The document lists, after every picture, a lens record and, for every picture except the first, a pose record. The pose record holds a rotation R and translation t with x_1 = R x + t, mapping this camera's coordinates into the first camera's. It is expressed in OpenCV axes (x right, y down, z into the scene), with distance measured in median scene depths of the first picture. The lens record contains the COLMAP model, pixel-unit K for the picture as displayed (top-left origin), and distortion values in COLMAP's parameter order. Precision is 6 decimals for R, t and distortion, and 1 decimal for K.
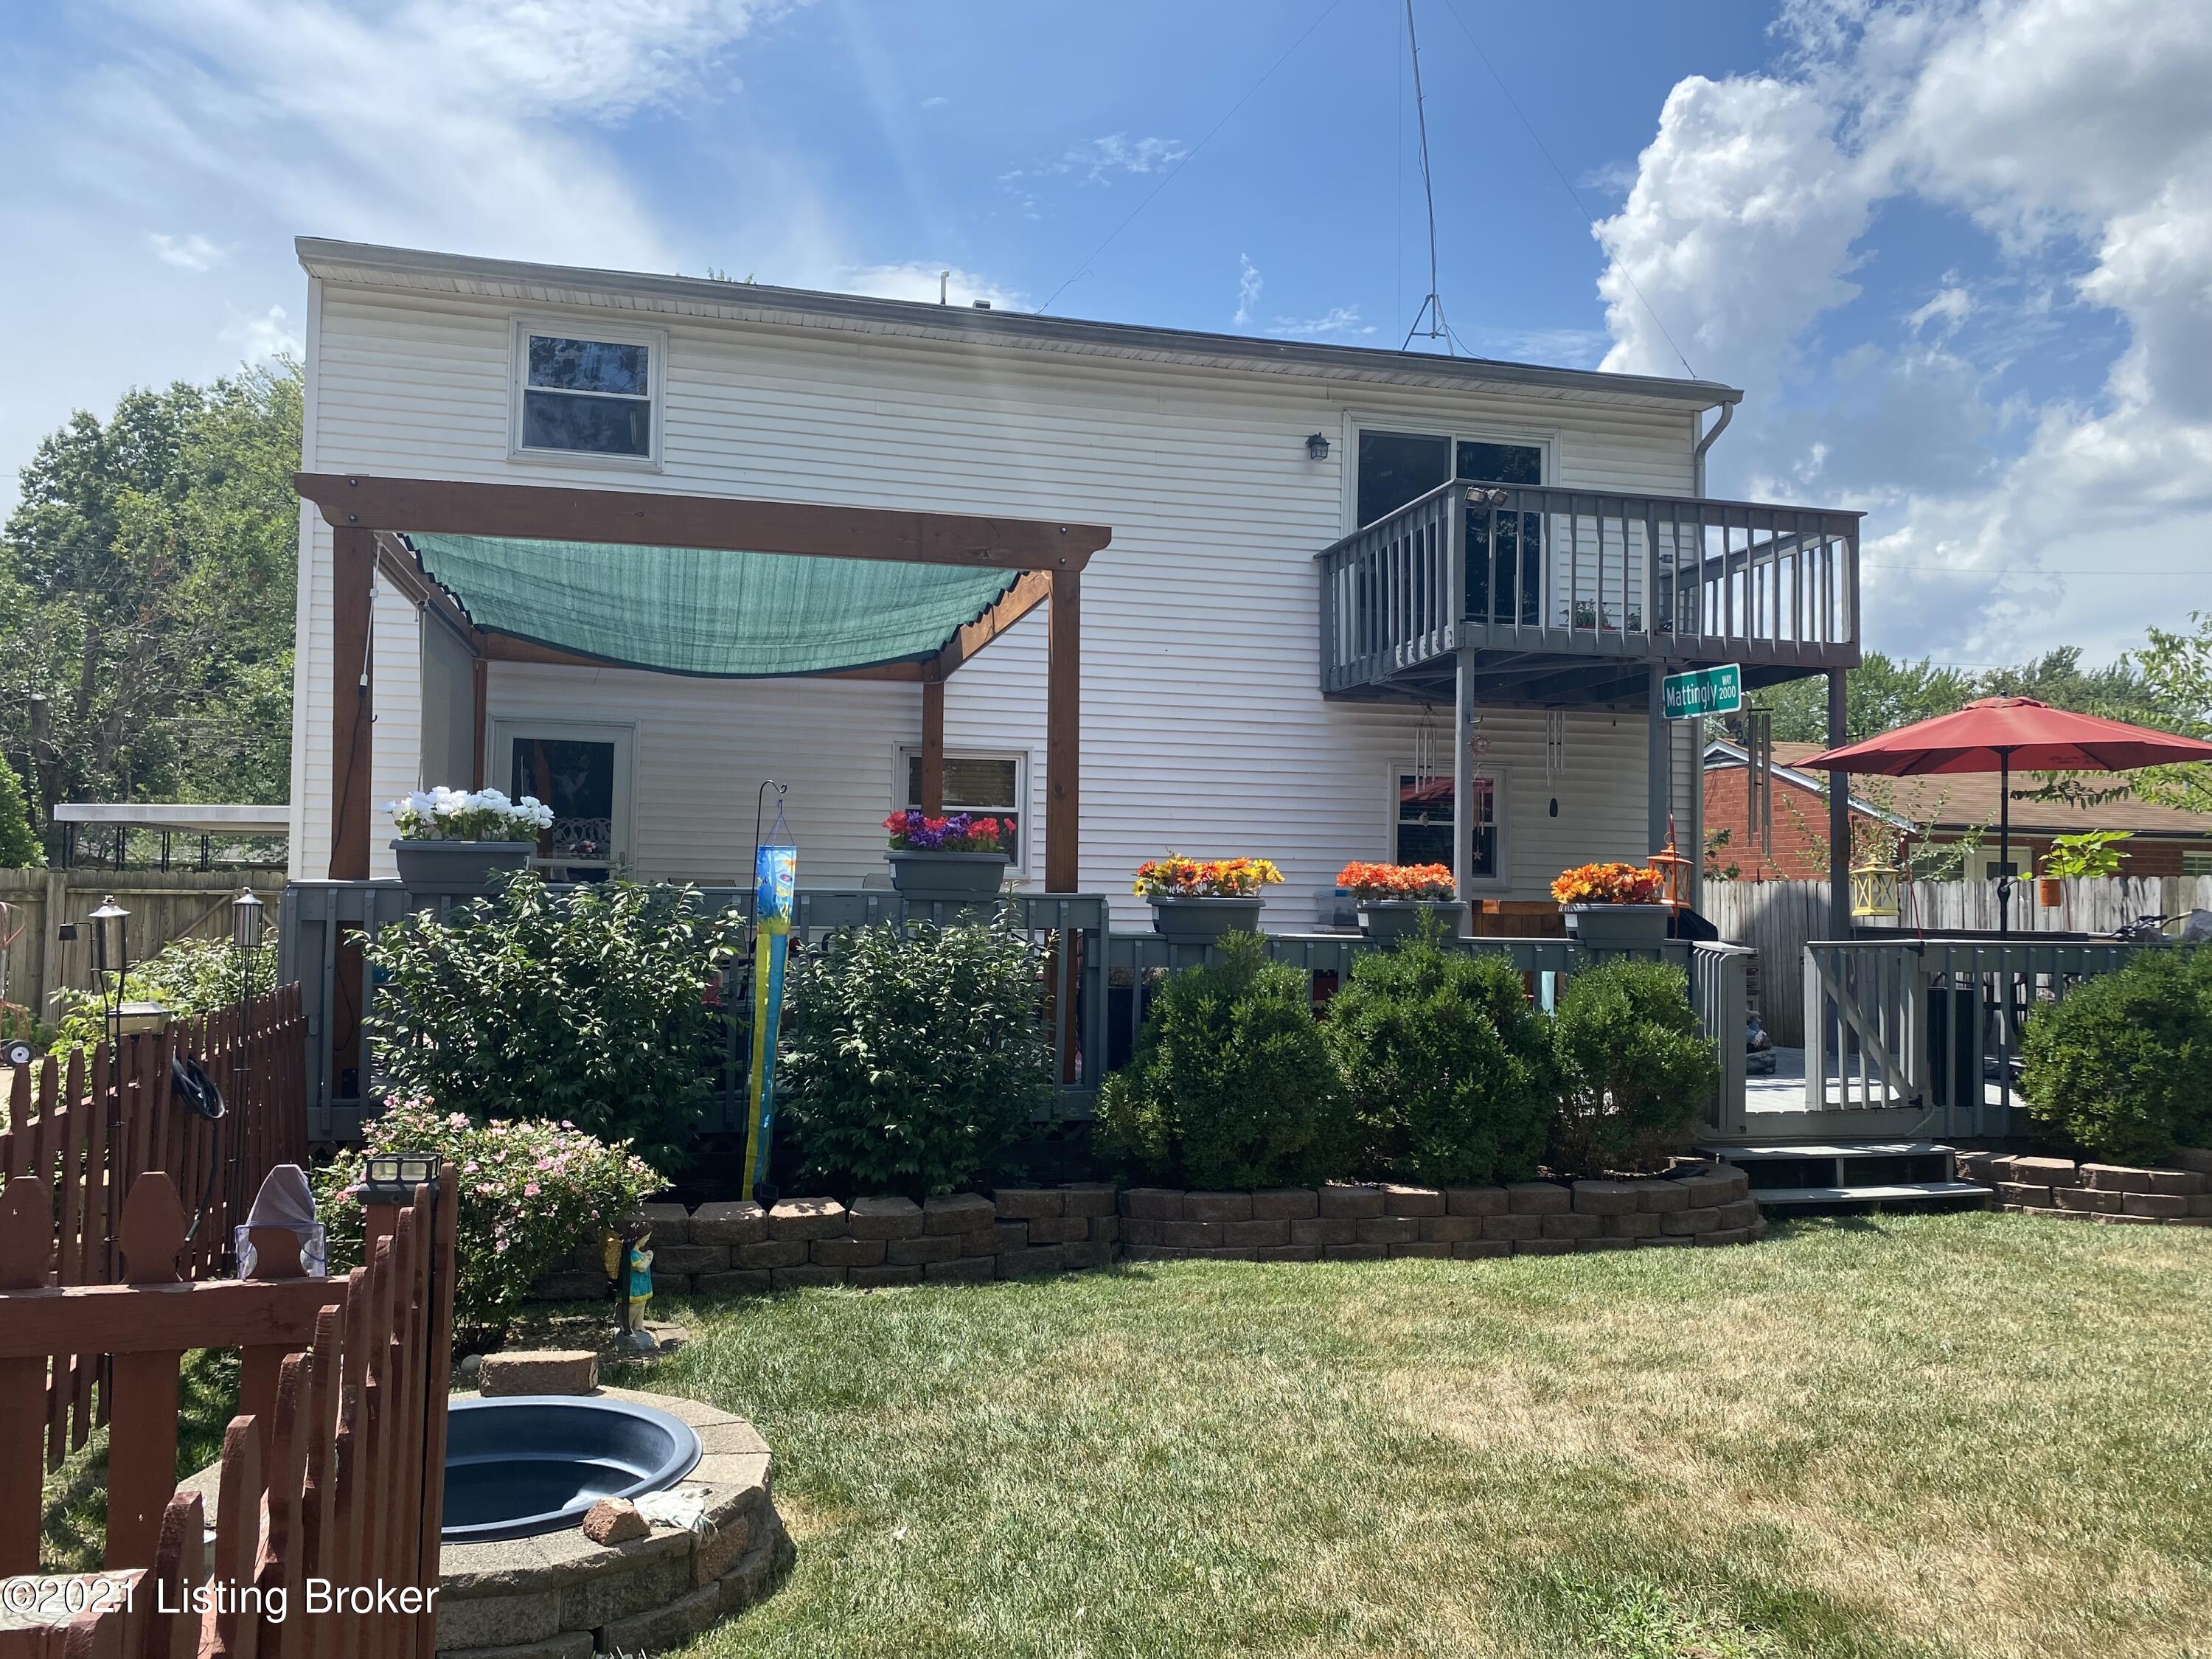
lens RADIAL K [[1677.8, 0, 1106.0], [0, 1677.8, 829.5], [0, 0, 1]] dist [0.093990, -0.140684]
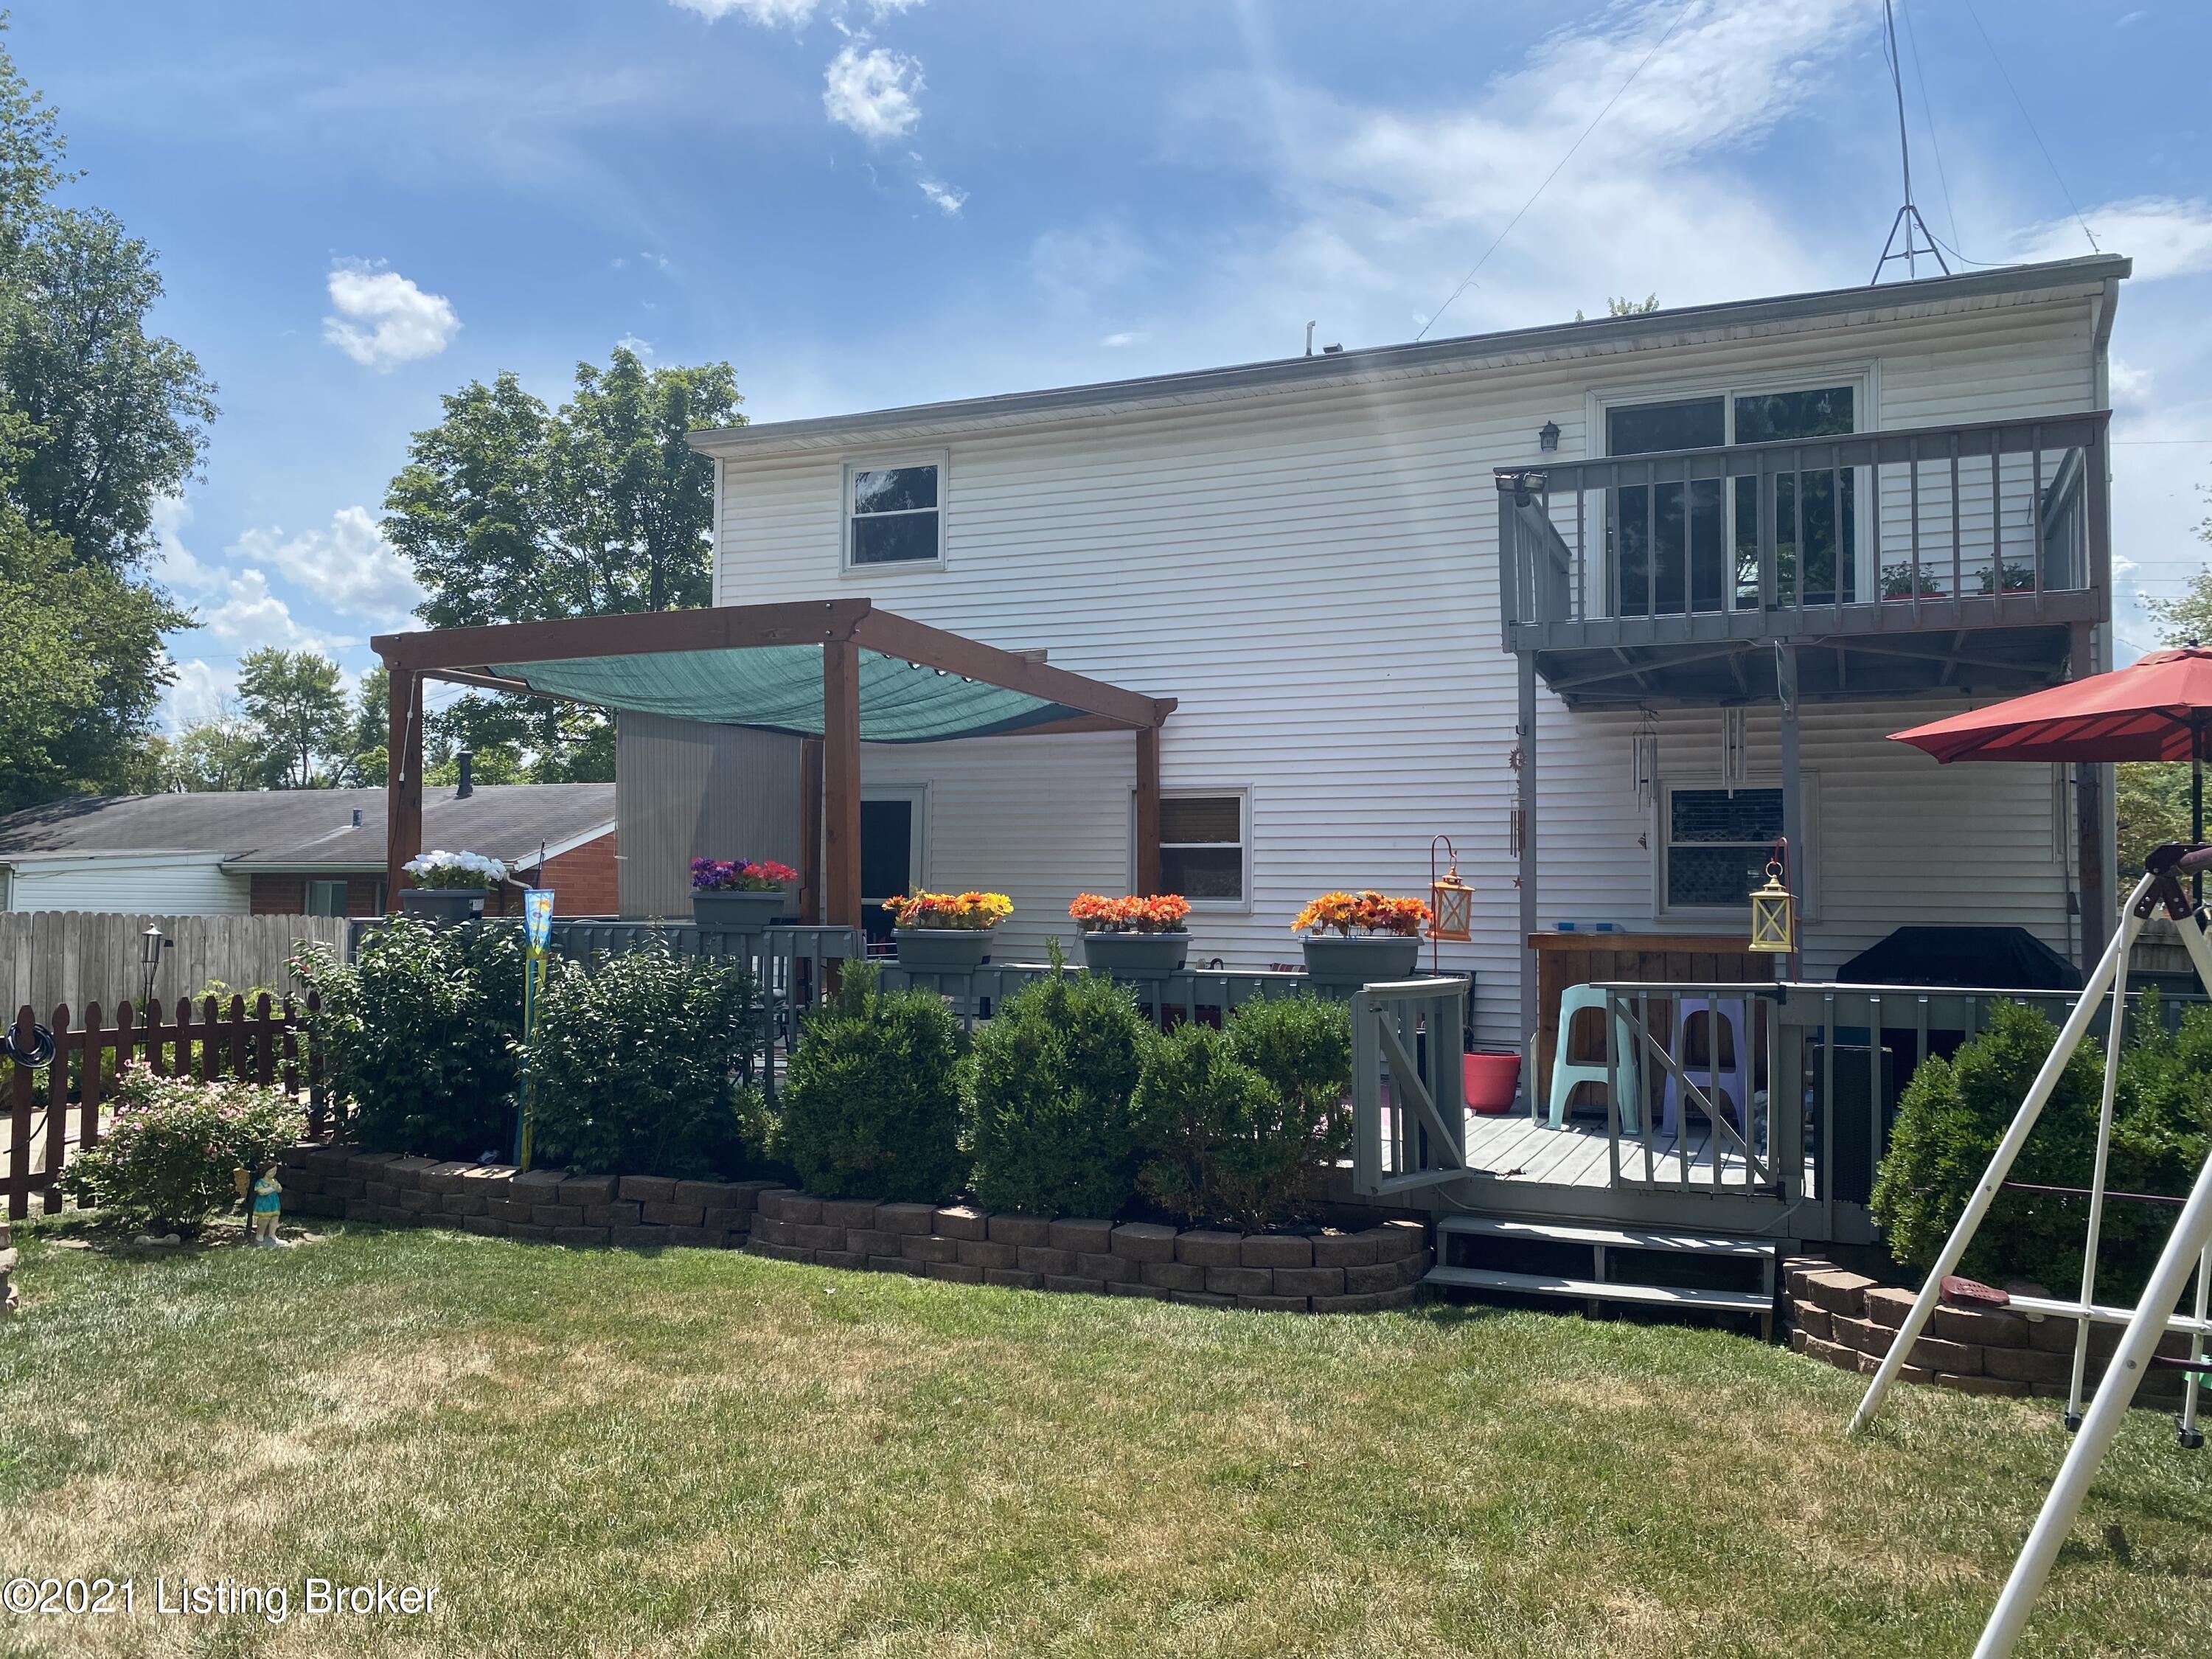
lens RADIAL K [[1686.4, 0, 1106.0], [0, 1686.4, 829.5], [0, 0, 1]] dist [-0.004729, -0.000624]
pose [[0.781124, -0.037578, -0.623243, 0.509995], [0.024676, 0.999265, -0.029324, 0.006560], [0.623888, 0.007526, 0.781478, 0.141748]]
